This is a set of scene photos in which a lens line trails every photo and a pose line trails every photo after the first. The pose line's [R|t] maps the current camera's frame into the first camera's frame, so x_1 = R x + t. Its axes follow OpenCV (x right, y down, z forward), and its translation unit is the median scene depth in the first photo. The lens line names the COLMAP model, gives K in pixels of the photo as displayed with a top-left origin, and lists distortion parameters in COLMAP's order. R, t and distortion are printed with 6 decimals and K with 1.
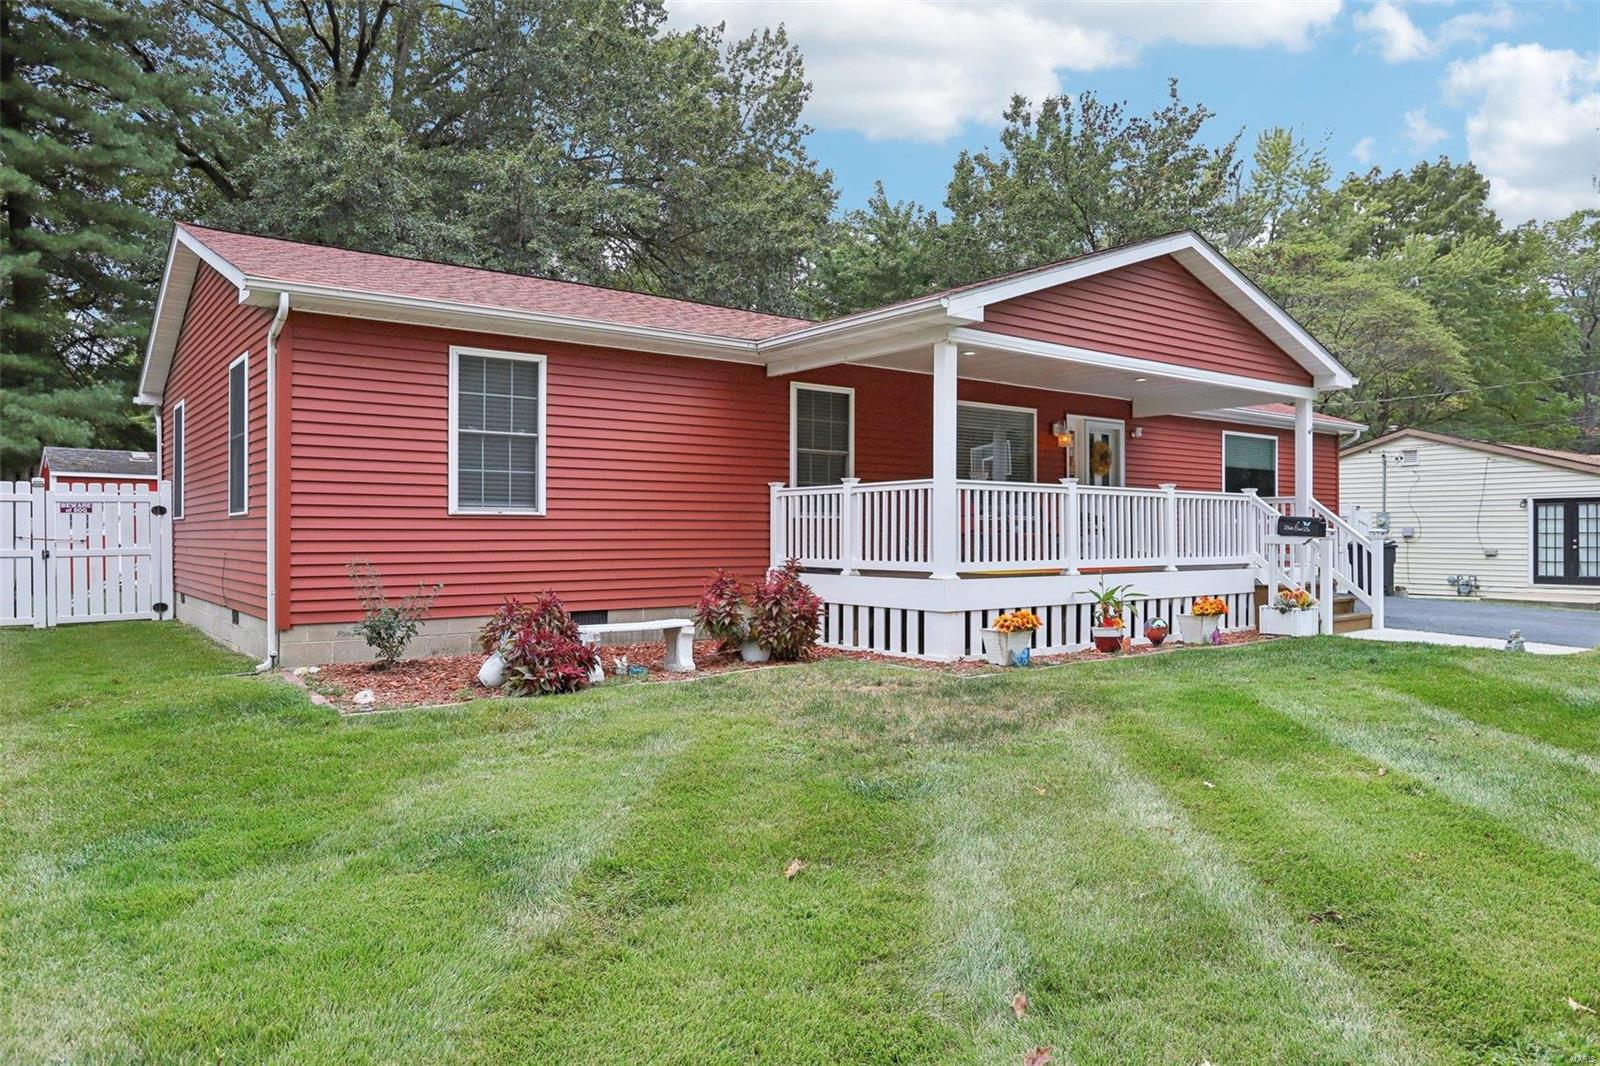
lens RADIAL K [[1083.9, 0, 800.0], [0, 1083.9, 533.0], [0, 0, 1]] dist [-0.004265, -0.000369]
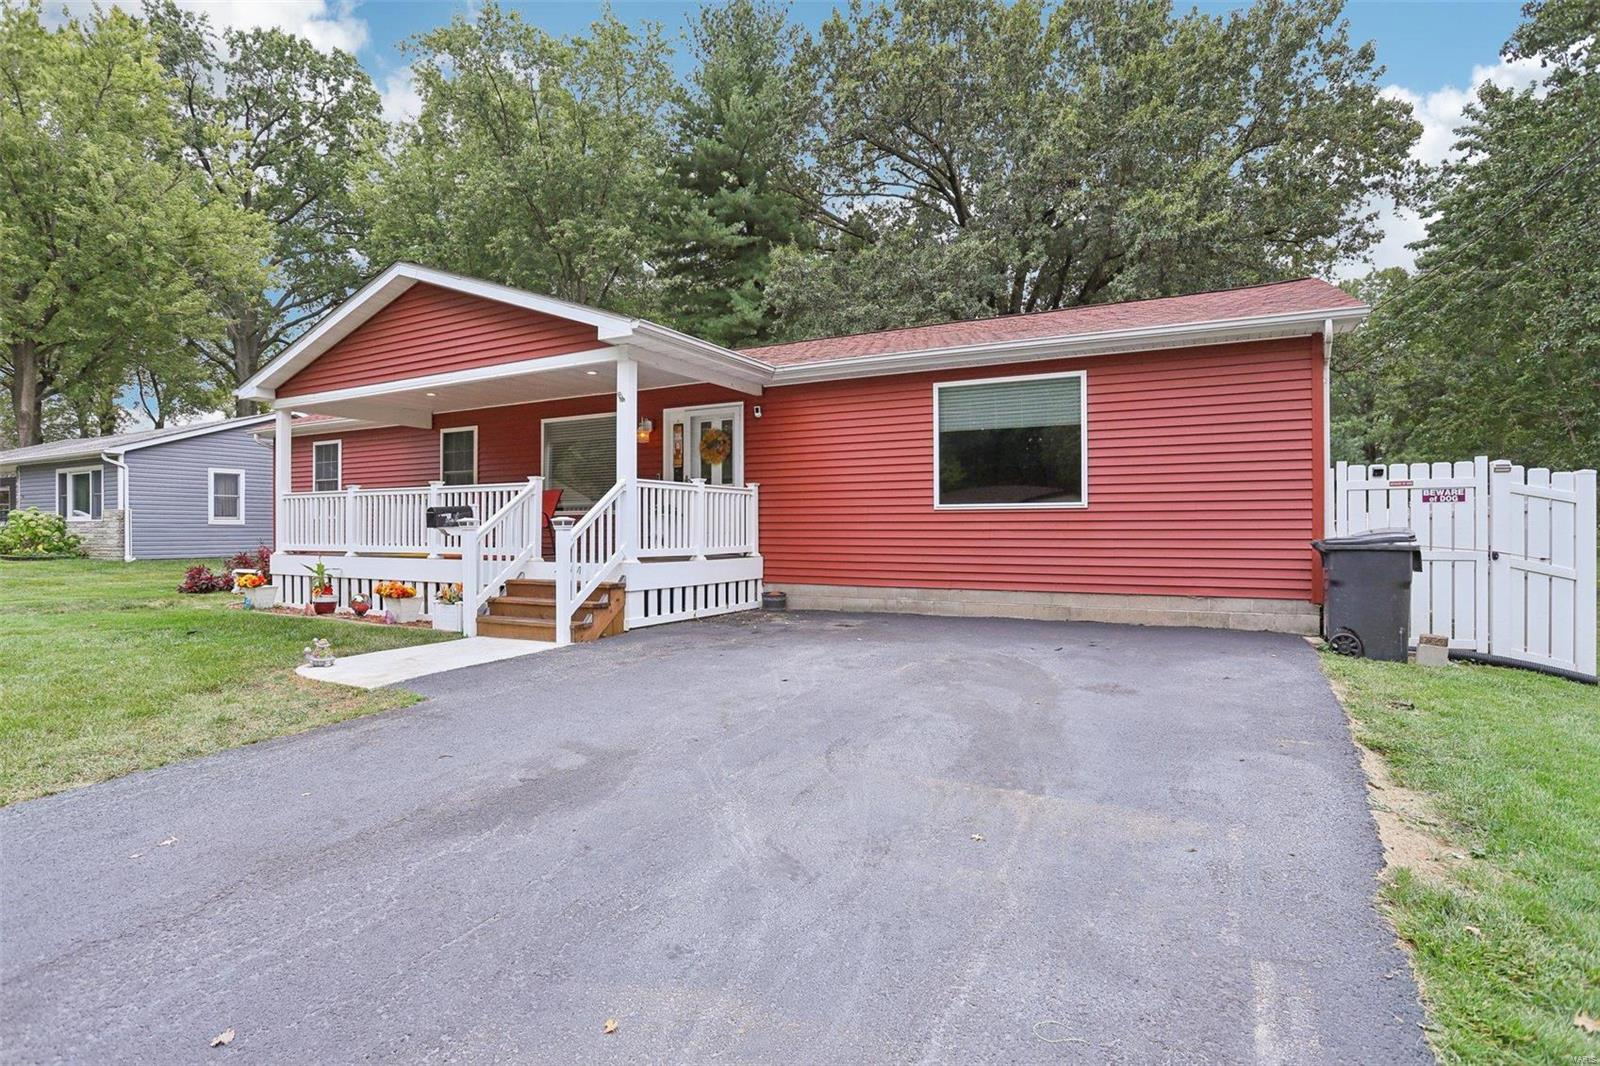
lens RADIAL K [[829.9, 0, 800.0], [0, 829.9, 533.0], [0, 0, 1]] dist [0.001816, -0.000013]
pose [[0.415150, -0.000489, -0.909753, 1.055303], [0.013767, 0.999889, 0.005744, 0.007501], [0.909649, -0.014909, 0.415110, 0.797847]]
